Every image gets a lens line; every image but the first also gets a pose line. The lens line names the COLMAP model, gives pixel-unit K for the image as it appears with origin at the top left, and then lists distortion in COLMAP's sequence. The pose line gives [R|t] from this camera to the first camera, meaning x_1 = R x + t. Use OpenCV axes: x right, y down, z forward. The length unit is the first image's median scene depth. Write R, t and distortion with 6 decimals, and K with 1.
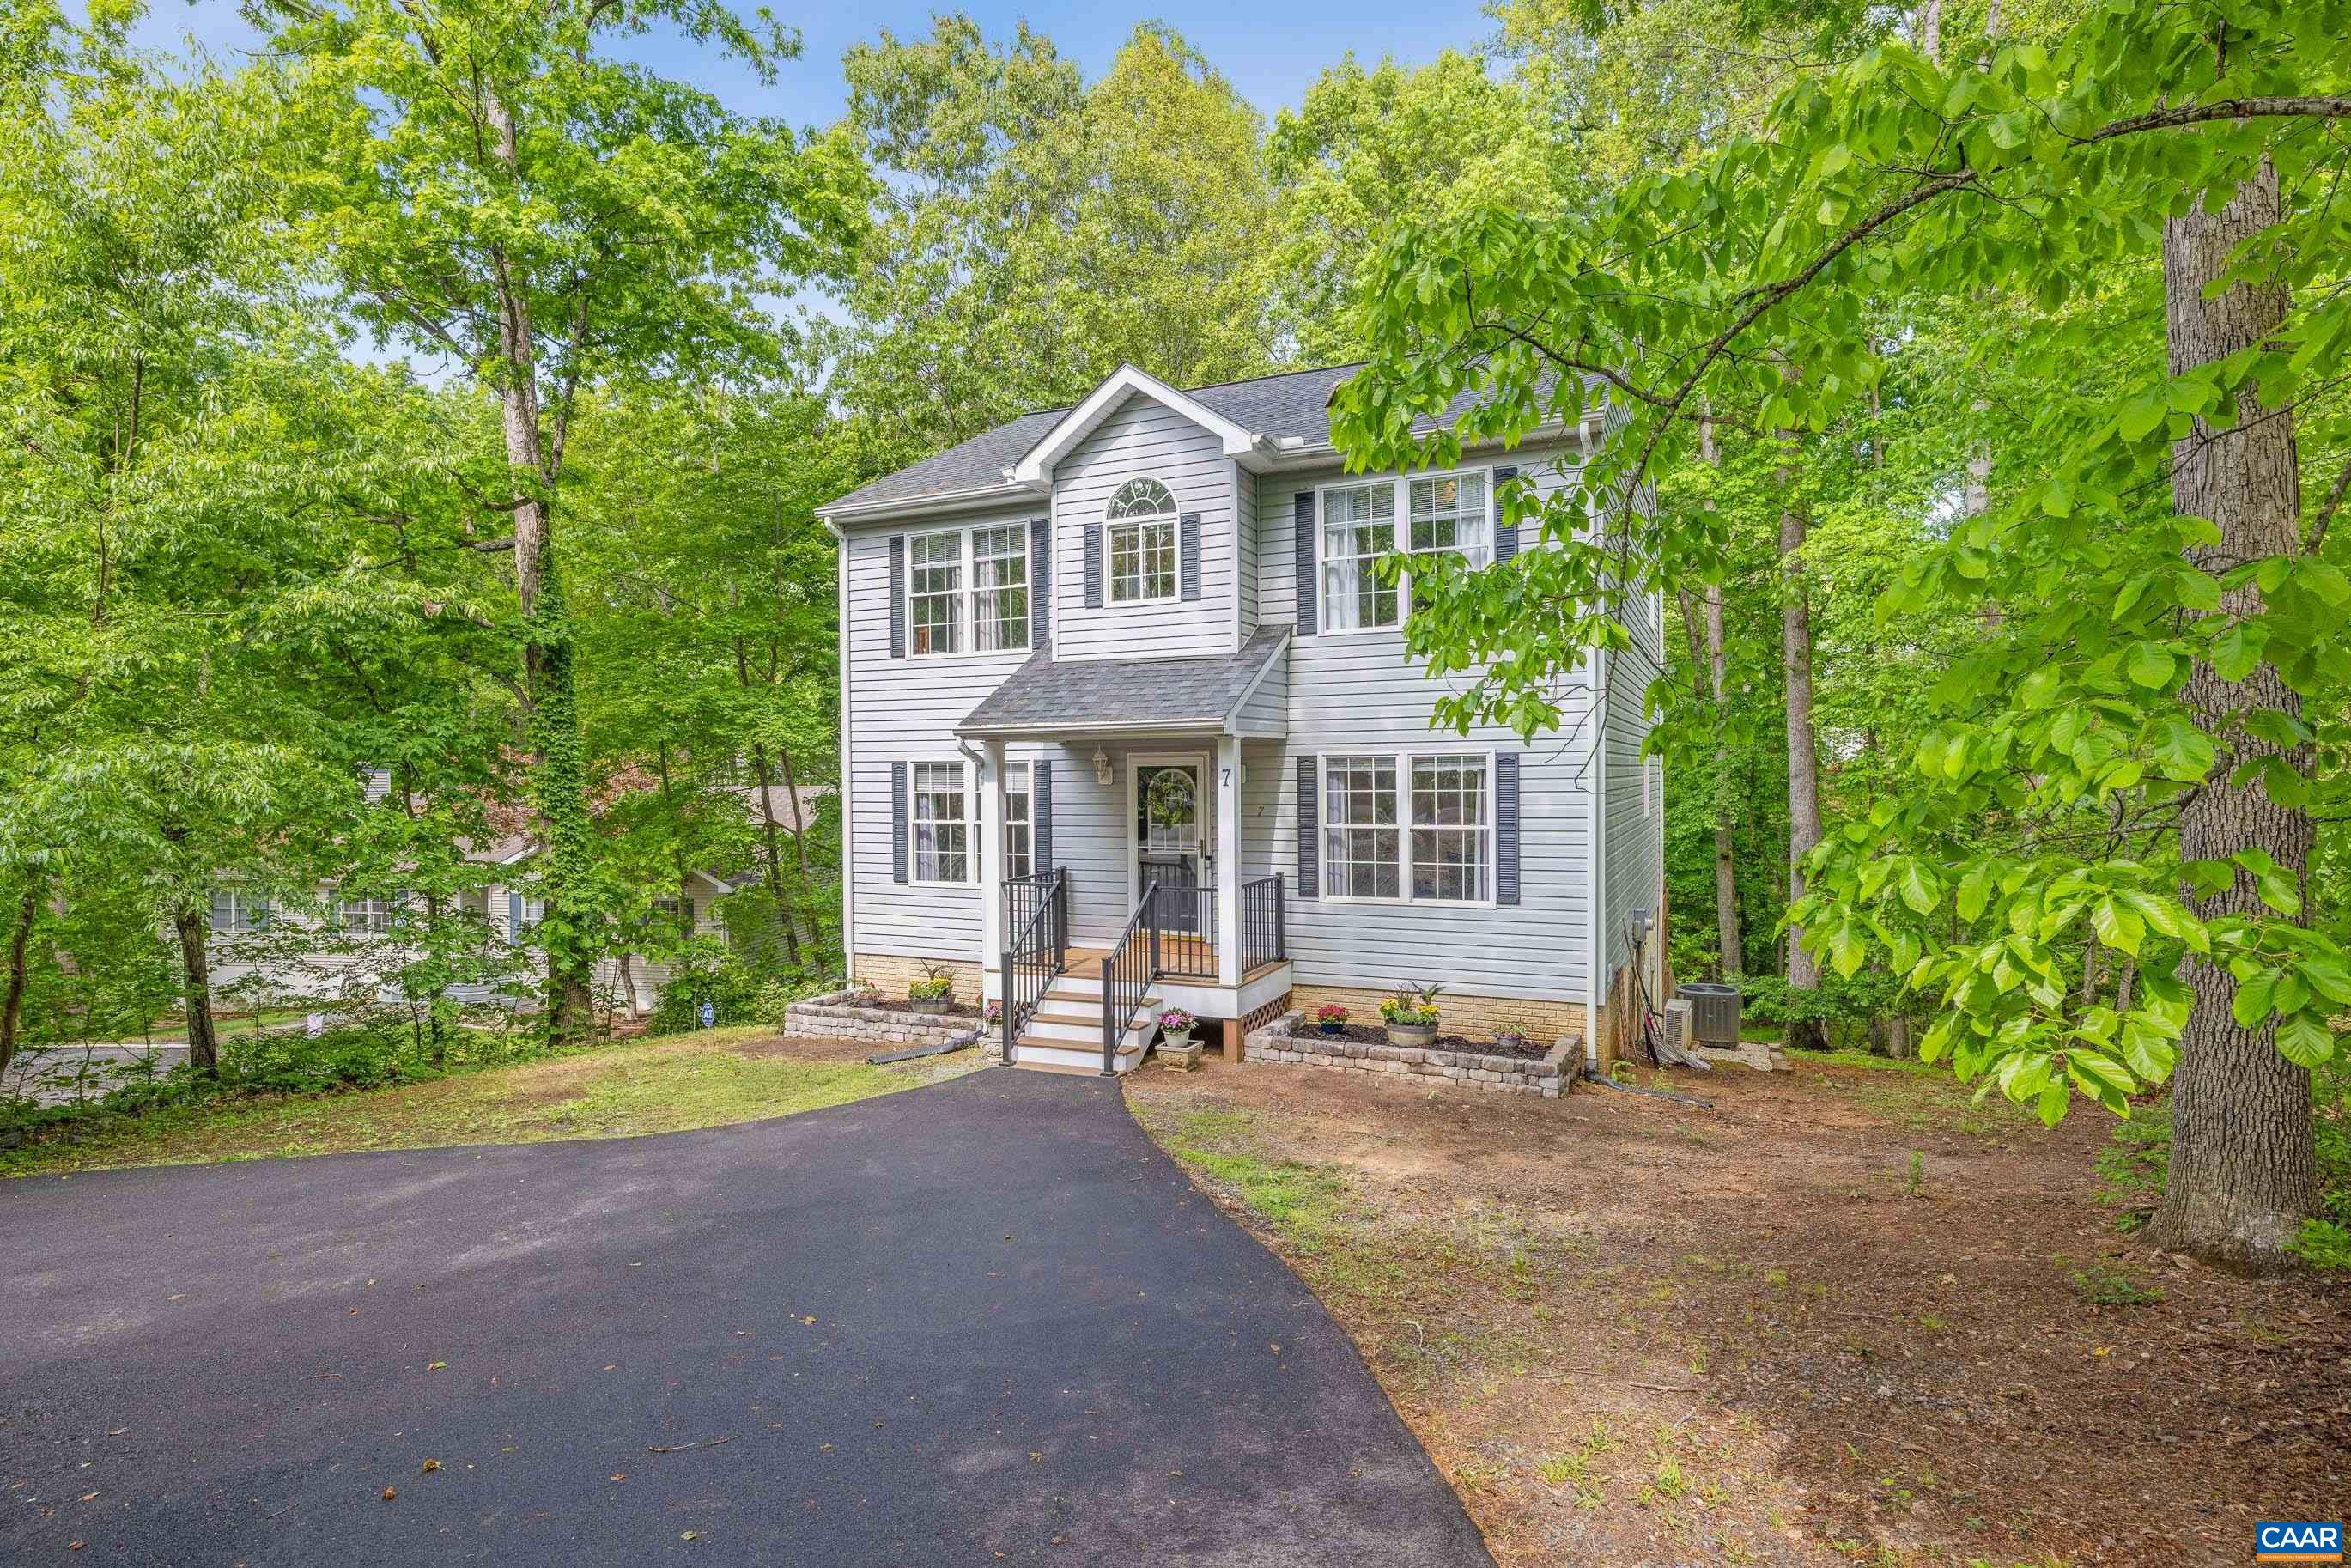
lens RADIAL K [[1136.1, 0, 1184.9], [0, 1136.1, 786.3], [0, 0, 1]] dist [0.002570, -0.000029]
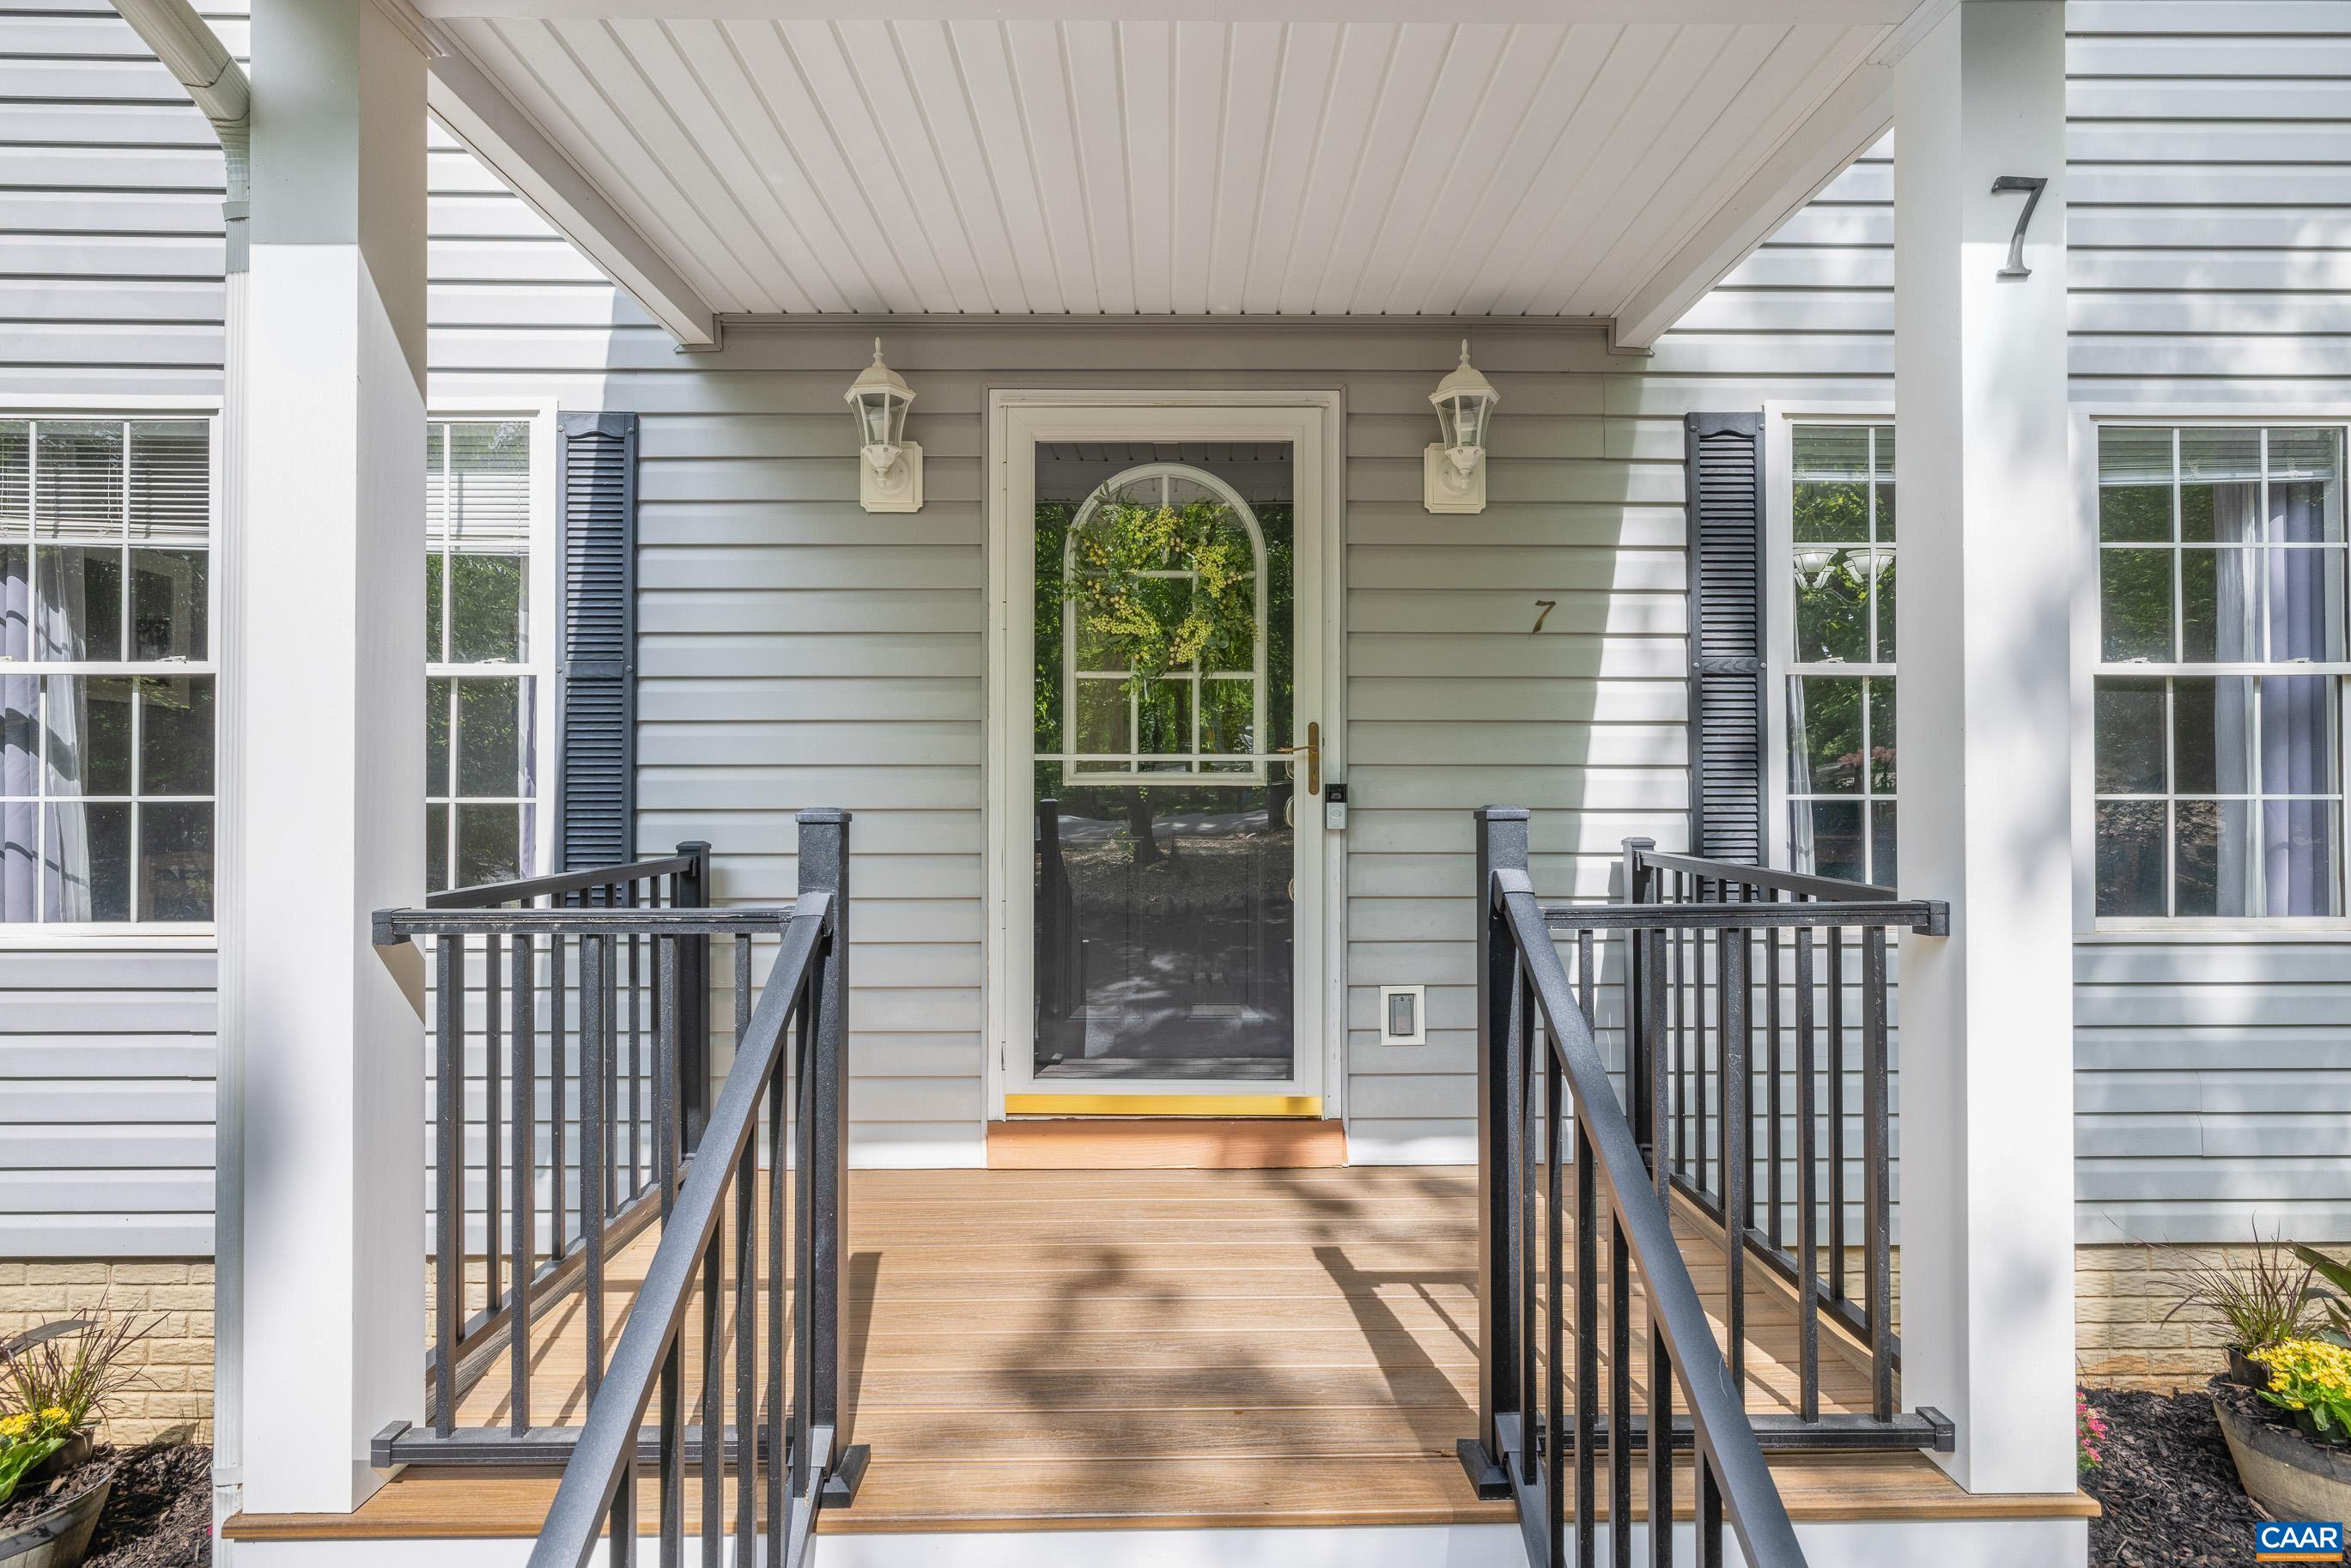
lens RADIAL K [[1136.1, 0, 1184.9], [0, 1136.1, 786.3], [0, 0, 1]] dist [0.002570, -0.000029]
pose [[0.903576, 0.012220, 0.428253, -0.124040], [-0.005008, 0.999826, -0.017964, 0.066374], [-0.428398, 0.014087, 0.903480, 0.777958]]
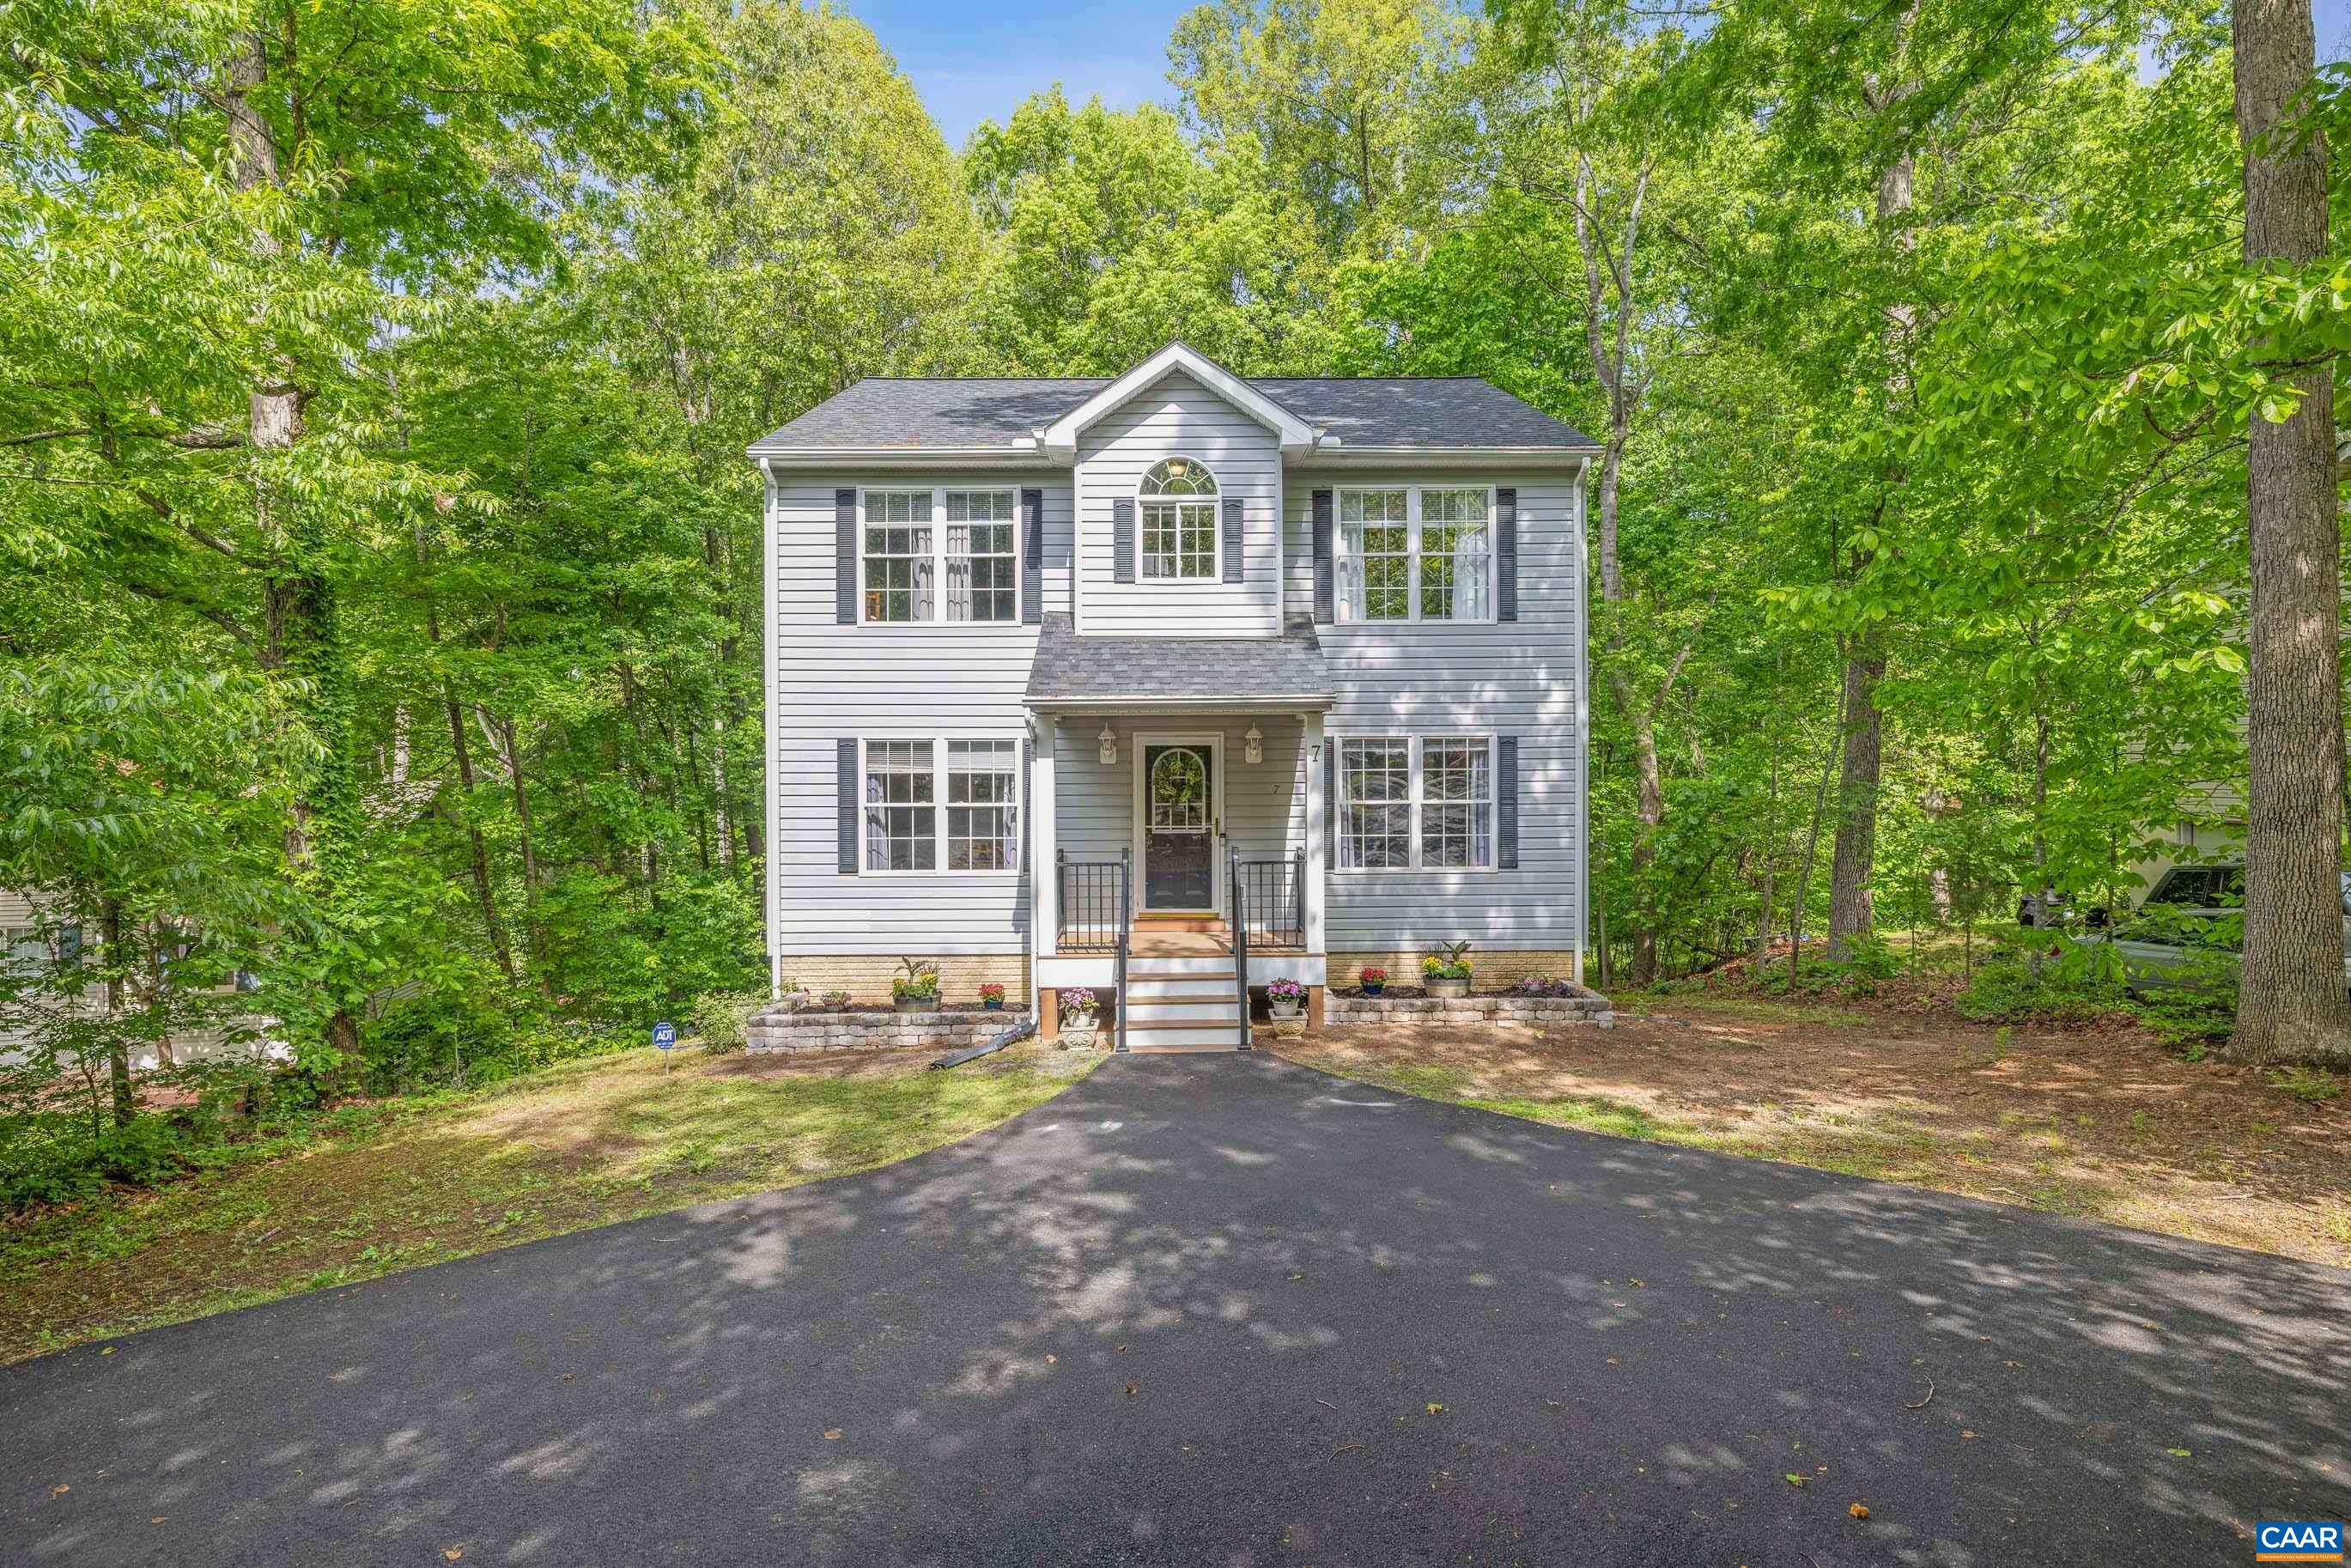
lens RADIAL K [[1081.3, 0, 1175.1], [0, 1081.3, 778.5], [0, 0, 1]] dist [-0.002158, 0.000282]
pose [[0.911934, 0.003675, 0.410321, -0.419278], [0.000998, 0.999937, -0.011175, 0.022440], [-0.410337, 0.010600, 0.911873, 0.128740]]
